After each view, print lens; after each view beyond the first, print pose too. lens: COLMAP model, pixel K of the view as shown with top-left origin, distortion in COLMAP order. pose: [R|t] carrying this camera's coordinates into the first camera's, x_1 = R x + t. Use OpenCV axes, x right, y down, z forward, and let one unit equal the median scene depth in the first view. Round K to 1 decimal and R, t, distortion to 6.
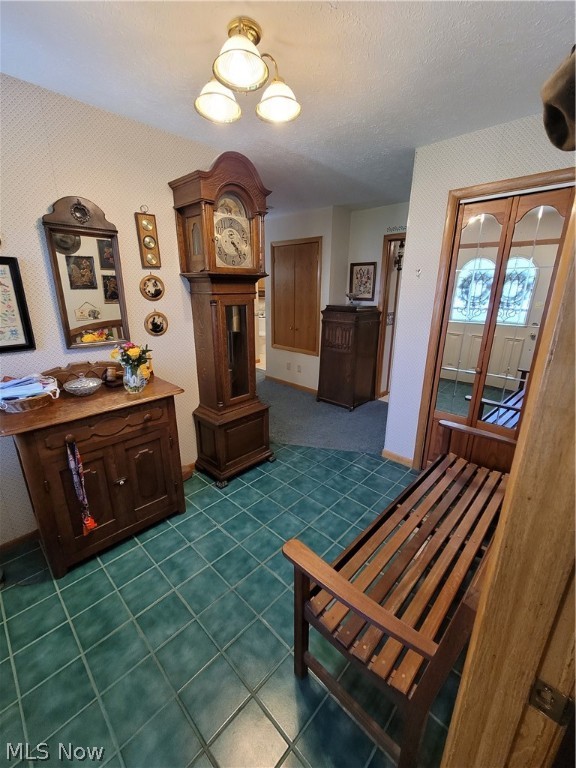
lens RADIAL K [[313.9, 0, 289.5], [0, 313.9, 381.8], [0, 0, 1]] dist [0.000581, -0.000563]
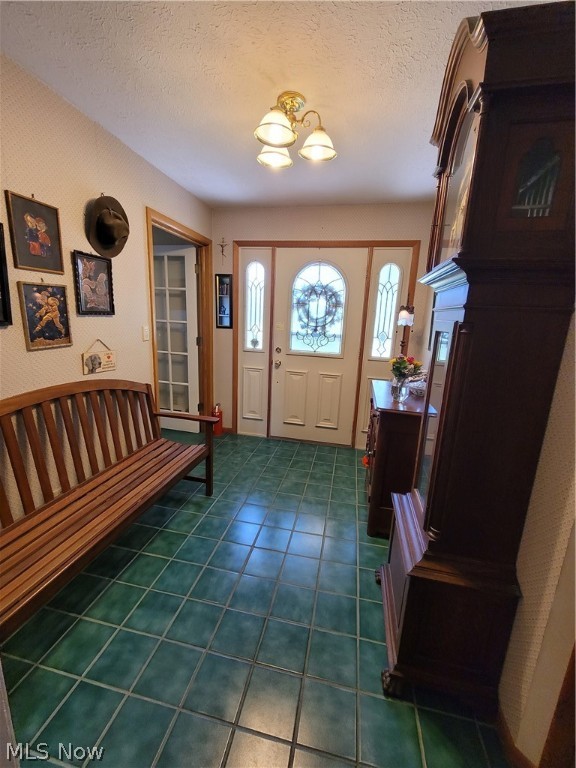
lens RADIAL K [[313.9, 0, 289.7], [0, 313.9, 382.1], [0, 0, 1]] dist [0.000581, -0.000563]
pose [[-0.850309, 0.069320, -0.521698, 0.353489], [-0.201110, 0.873257, 0.443820, -0.387406], [0.486342, 0.482303, -0.728598, 1.424851]]
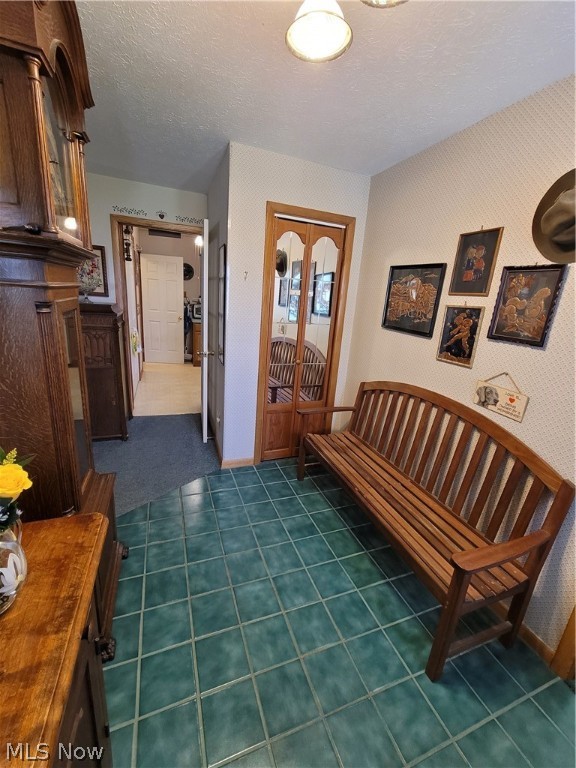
lens RADIAL K [[313.9, 0, 287.9], [0, 313.9, 383.1], [0, 0, 1]] dist [0.000581, -0.000563]
pose [[0.427479, -0.216141, 0.877807, -0.533298], [0.189951, 0.970797, 0.146535, -0.152377], [-0.883844, 0.104099, 0.456051, 0.526014]]
